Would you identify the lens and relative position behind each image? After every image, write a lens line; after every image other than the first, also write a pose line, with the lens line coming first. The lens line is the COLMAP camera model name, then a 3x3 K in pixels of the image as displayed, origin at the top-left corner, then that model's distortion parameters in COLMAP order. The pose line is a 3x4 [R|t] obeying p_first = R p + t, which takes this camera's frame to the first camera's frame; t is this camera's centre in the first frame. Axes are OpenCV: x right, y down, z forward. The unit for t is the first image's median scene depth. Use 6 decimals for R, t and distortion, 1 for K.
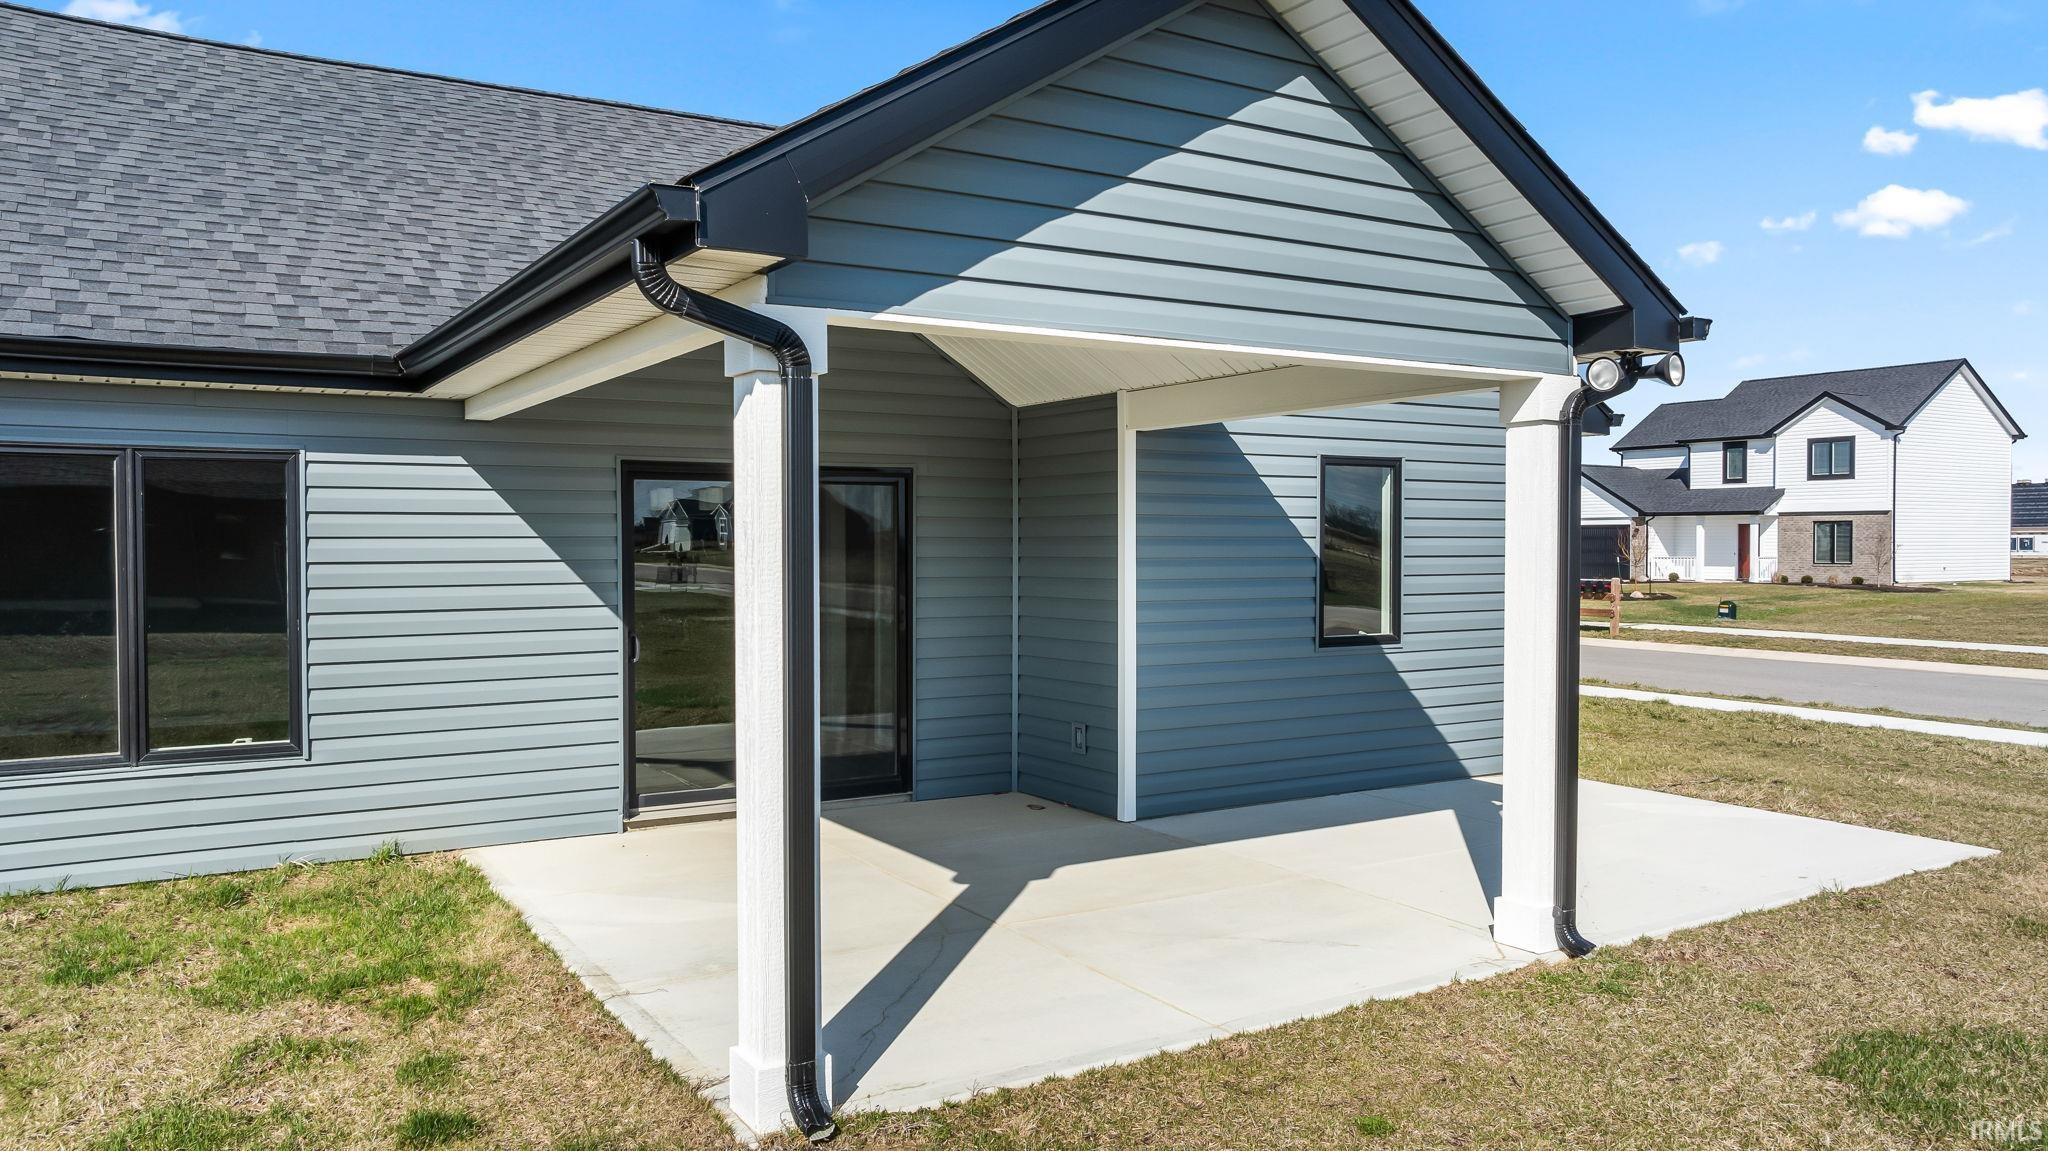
lens RADIAL K [[1457.0, 0, 1024.0], [0, 1457.0, 575.5], [0, 0, 1]] dist [0.055527, -0.179345]
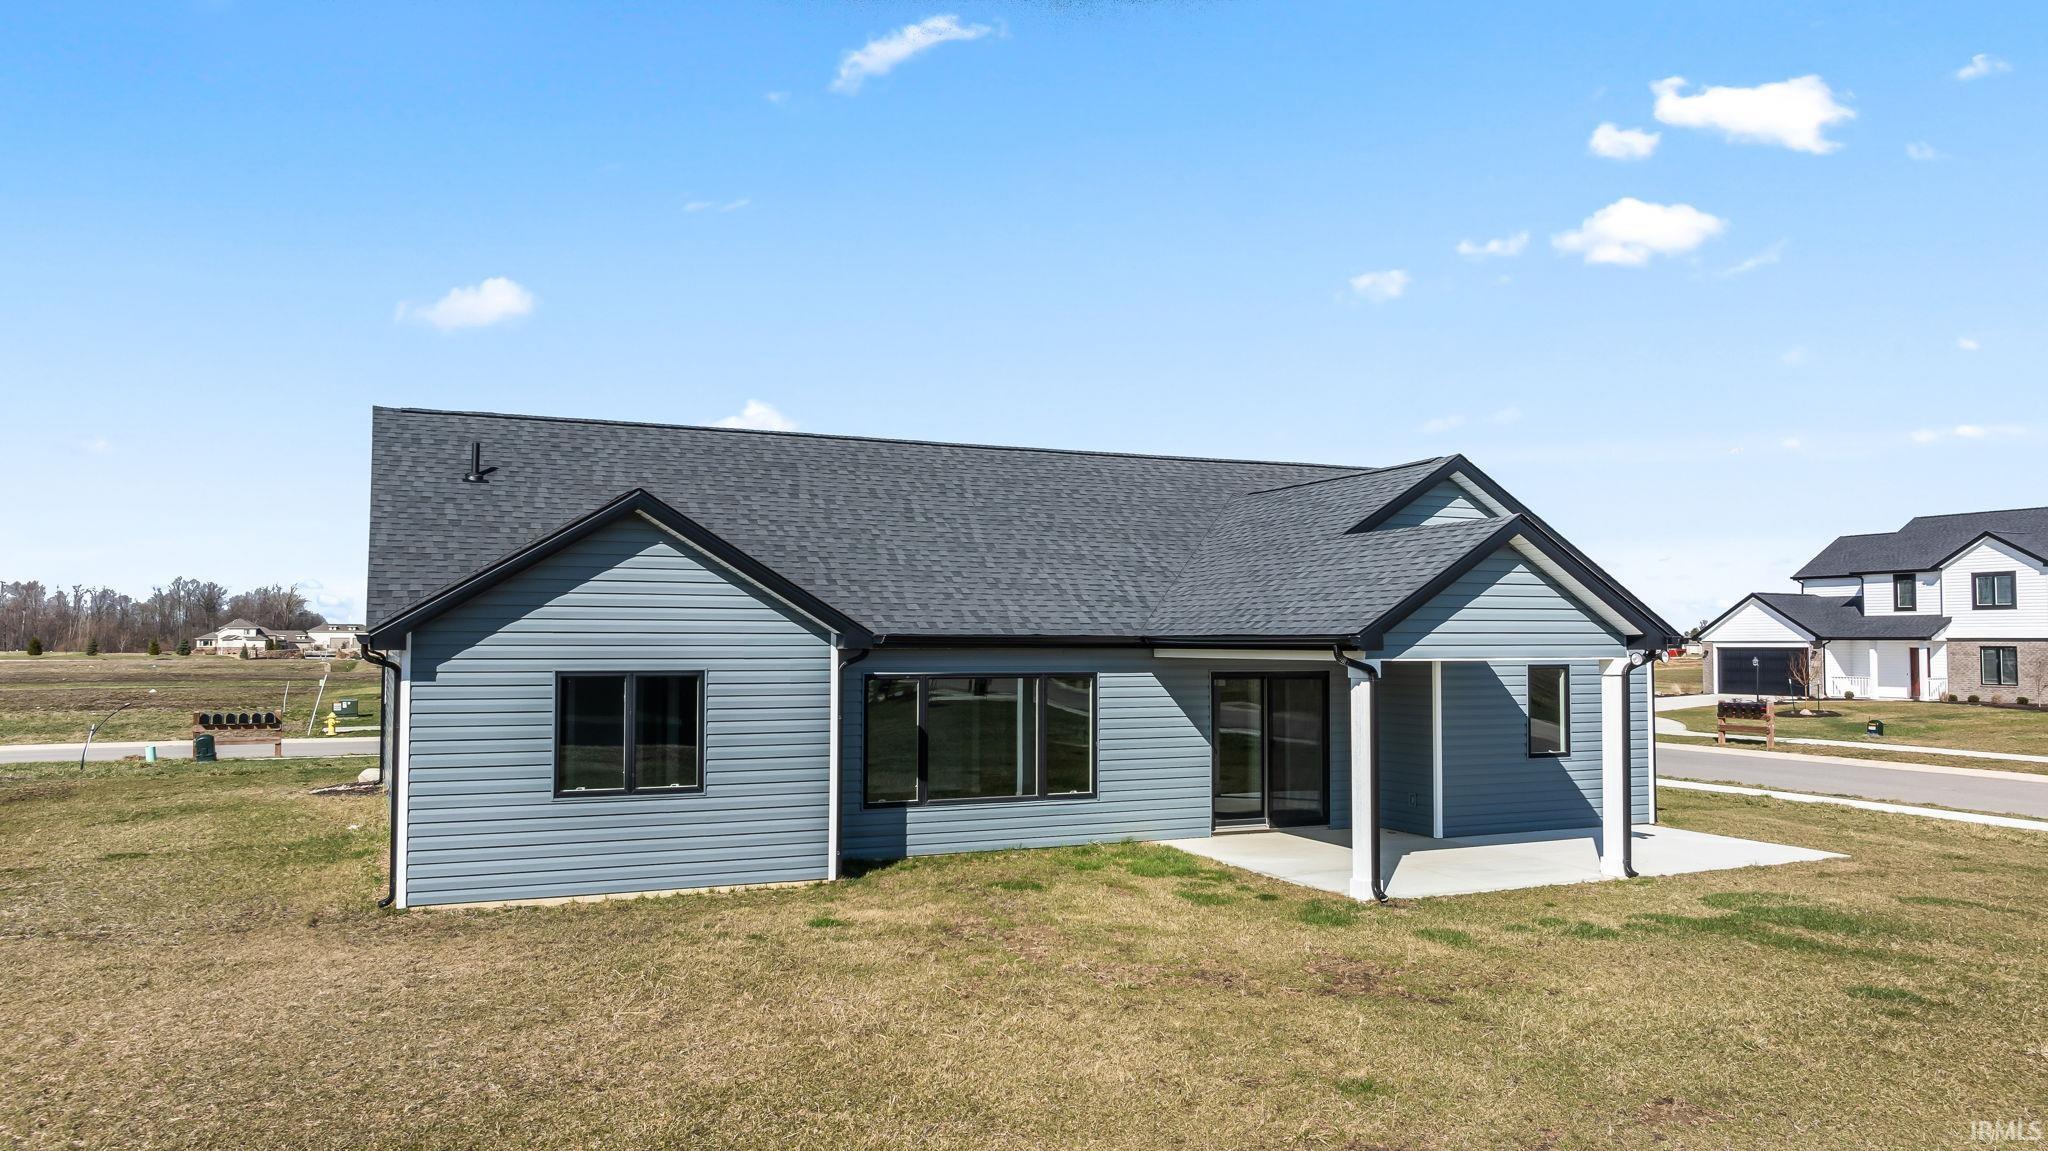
lens RADIAL K [[1462.2, 0, 1024.0], [0, 1462.2, 575.5], [0, 0, 1]] dist [-0.006592, 0.002531]
pose [[0.991809, -0.002558, -0.127702, -0.043943], [-0.006105, 0.997707, -0.067400, -0.011838], [0.127582, 0.067627, 0.989520, -0.210068]]
